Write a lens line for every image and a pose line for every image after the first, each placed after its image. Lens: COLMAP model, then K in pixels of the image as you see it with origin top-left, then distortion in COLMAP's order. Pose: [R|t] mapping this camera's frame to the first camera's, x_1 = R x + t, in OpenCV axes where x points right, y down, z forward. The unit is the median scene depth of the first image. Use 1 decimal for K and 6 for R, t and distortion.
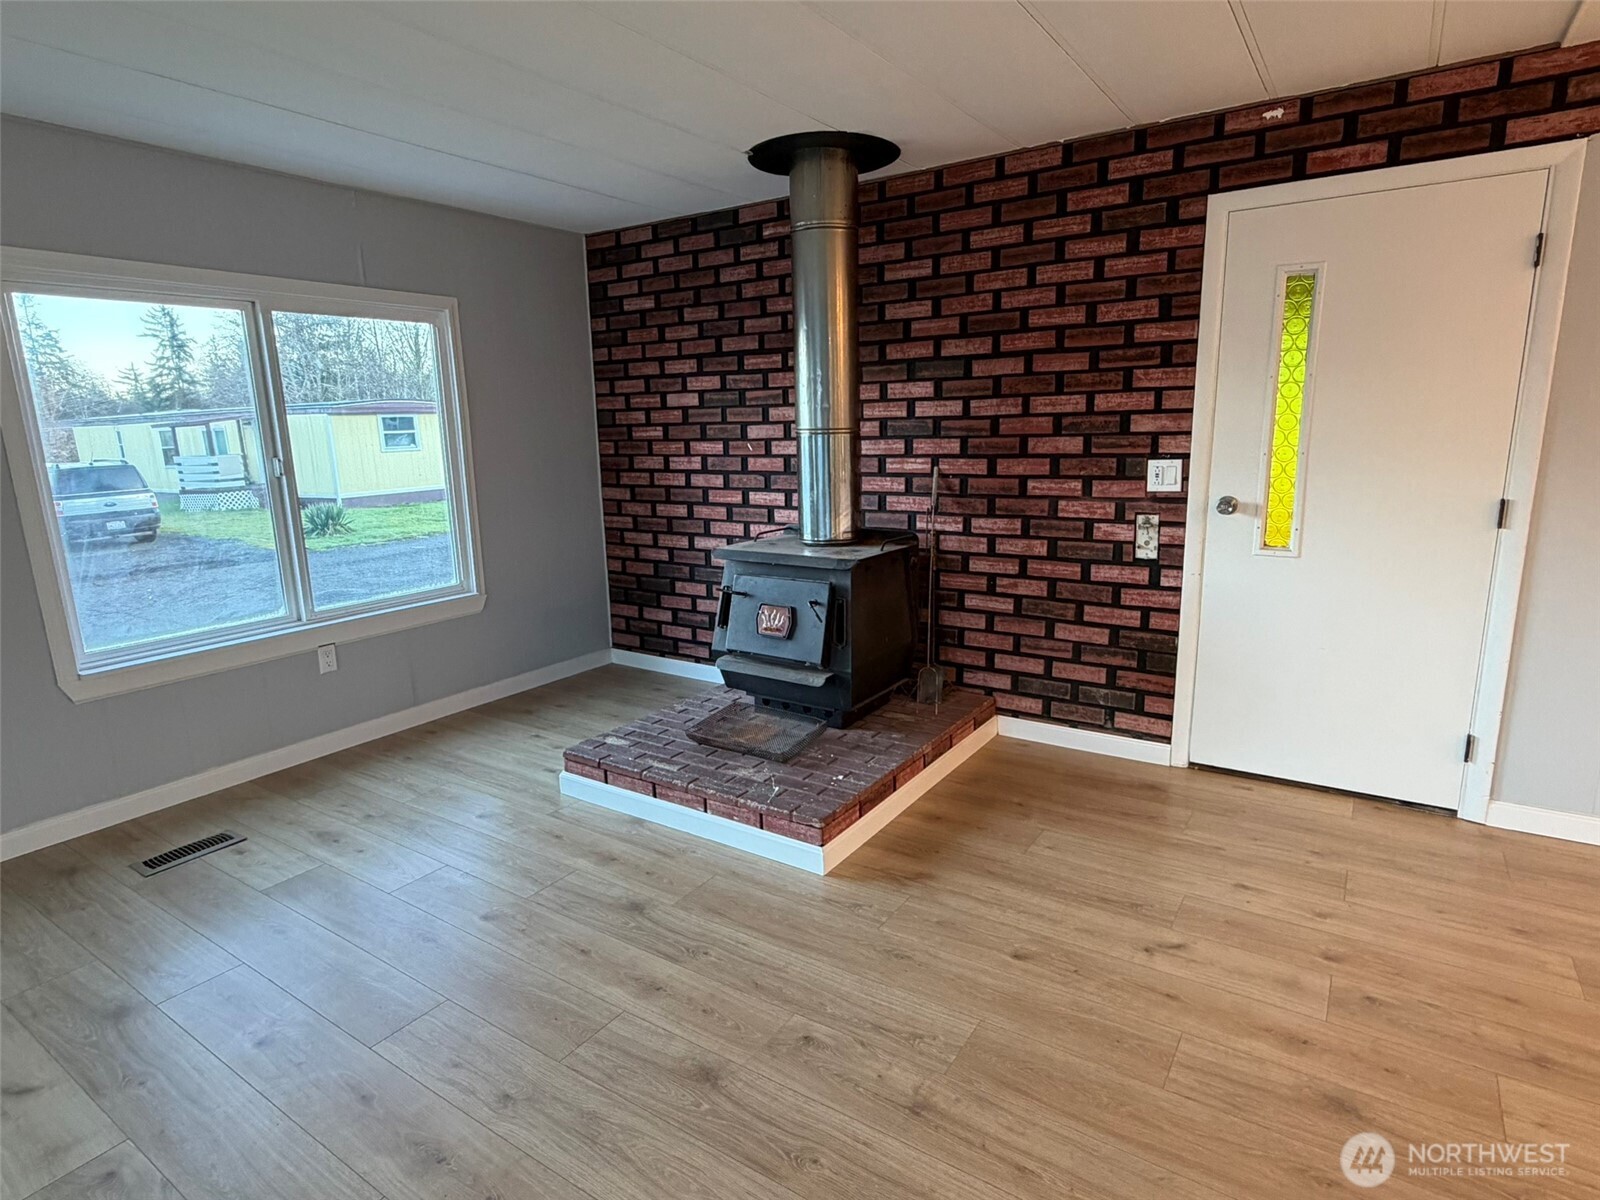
lens RADIAL K [[875.2, 0, 800.0], [0, 875.2, 600.0], [0, 0, 1]] dist [-0.001125, 0.000184]
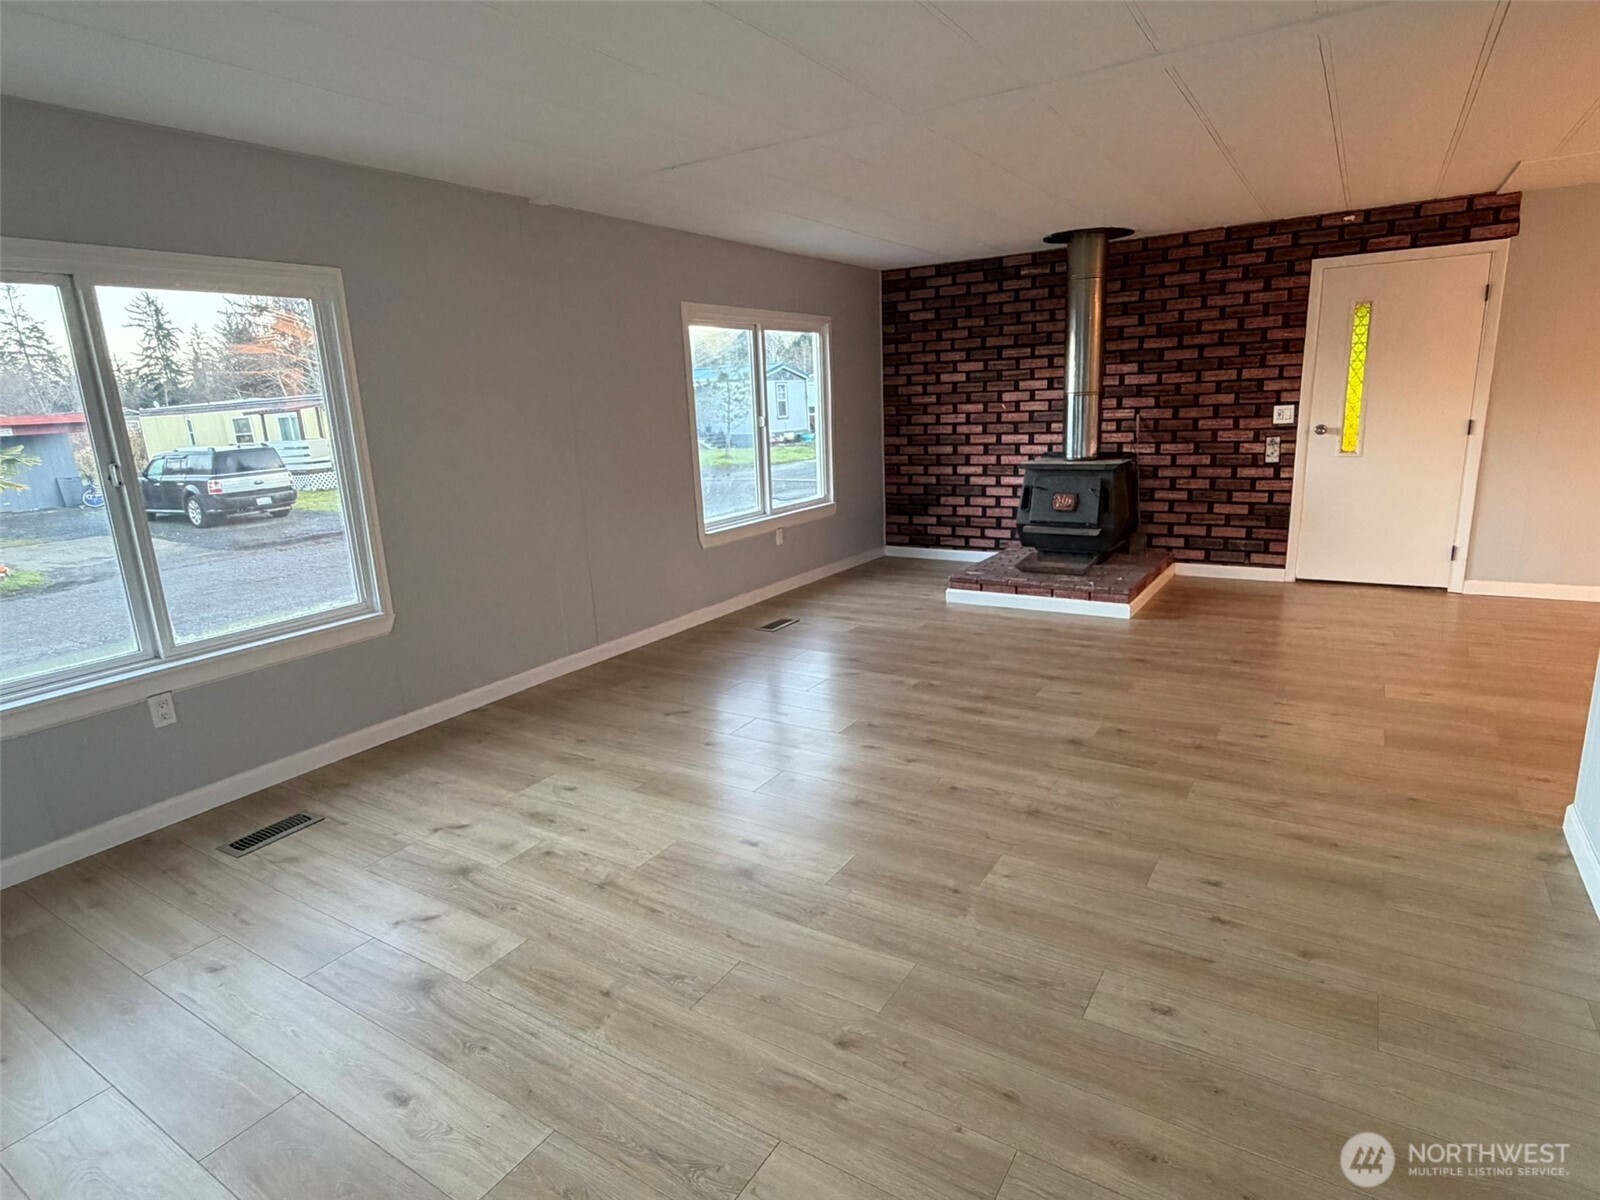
lens RADIAL K [[875.2, 0, 800.0], [0, 875.2, 600.0], [0, 0, 1]] dist [-0.001125, 0.000184]
pose [[0.999600, -0.023491, 0.015738, -0.553397], [0.023108, 0.999442, 0.024111, 0.155353], [-0.016295, -0.023738, 0.999585, -0.708166]]
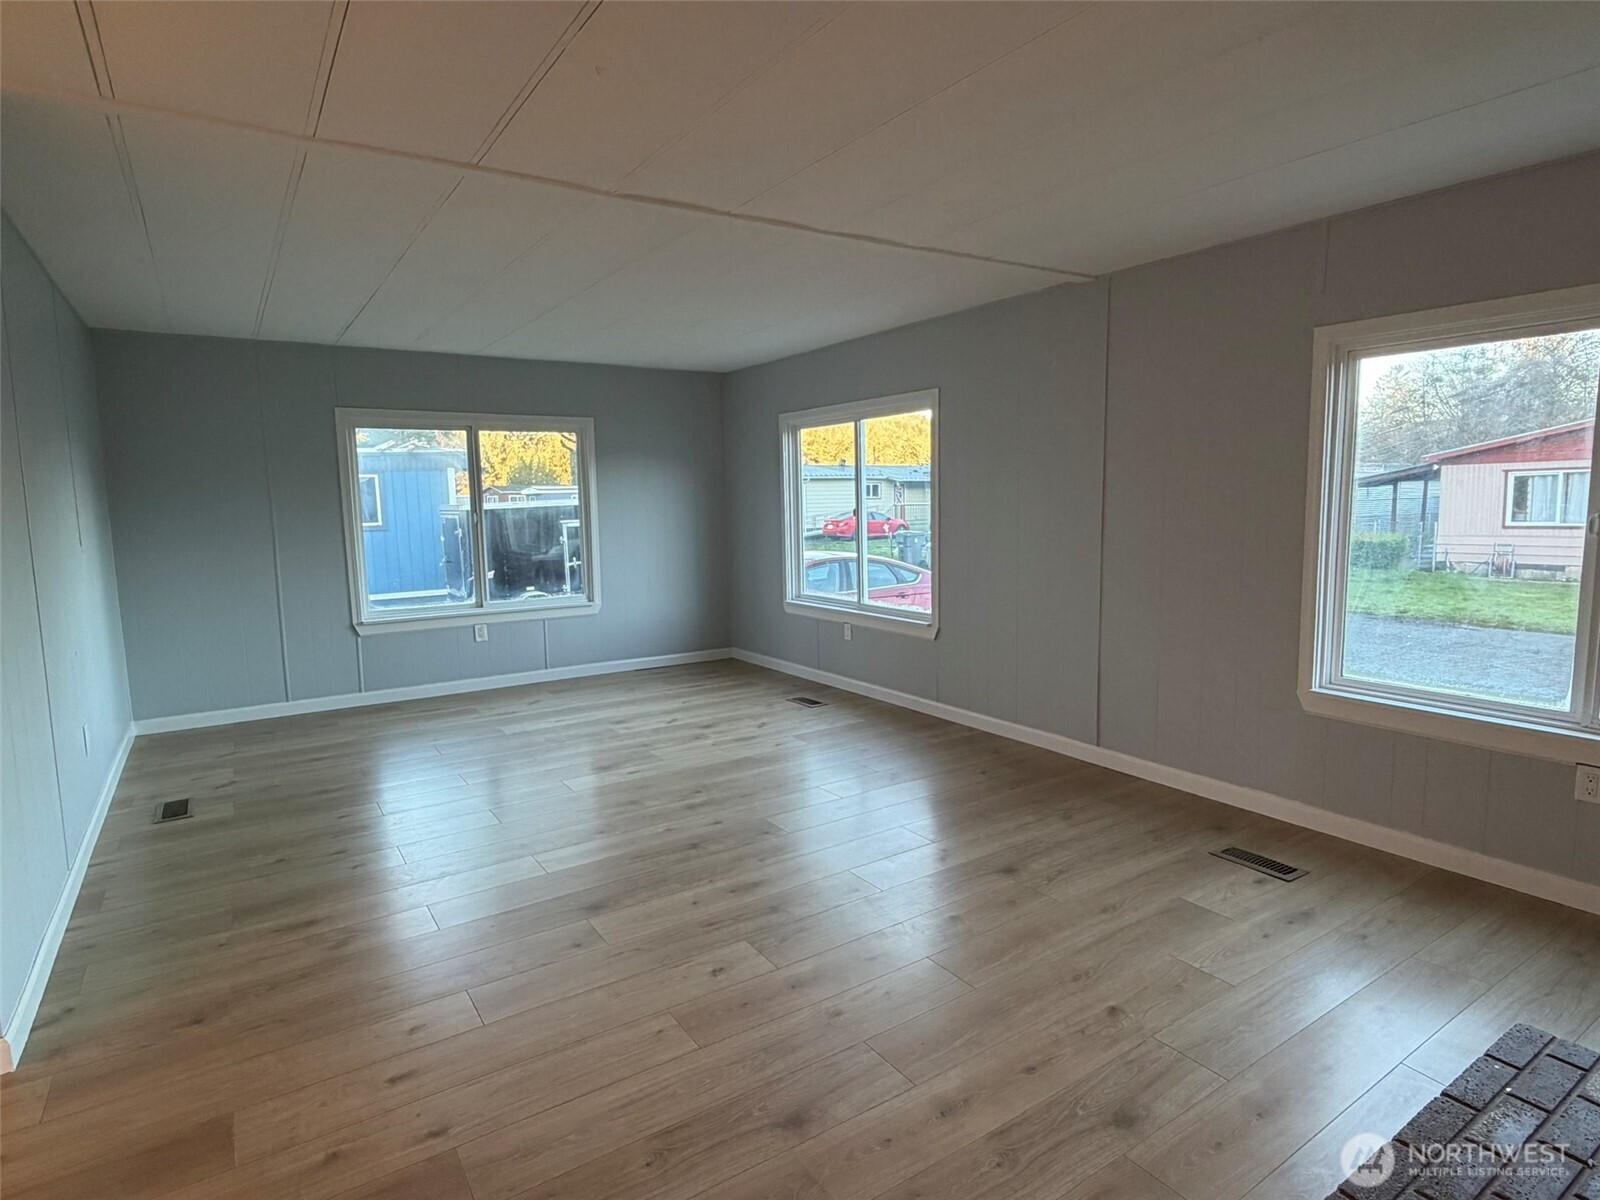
lens RADIAL K [[870.1, 0, 800.0], [0, 870.1, 600.0], [0, 0, 1]] dist [-0.001868, -0.000326]
pose [[-0.384436, 0.146931, -0.911384, 0.383445], [-0.160497, 0.961579, 0.222723, -0.146781], [0.909093, 0.231897, -0.346084, 0.632587]]
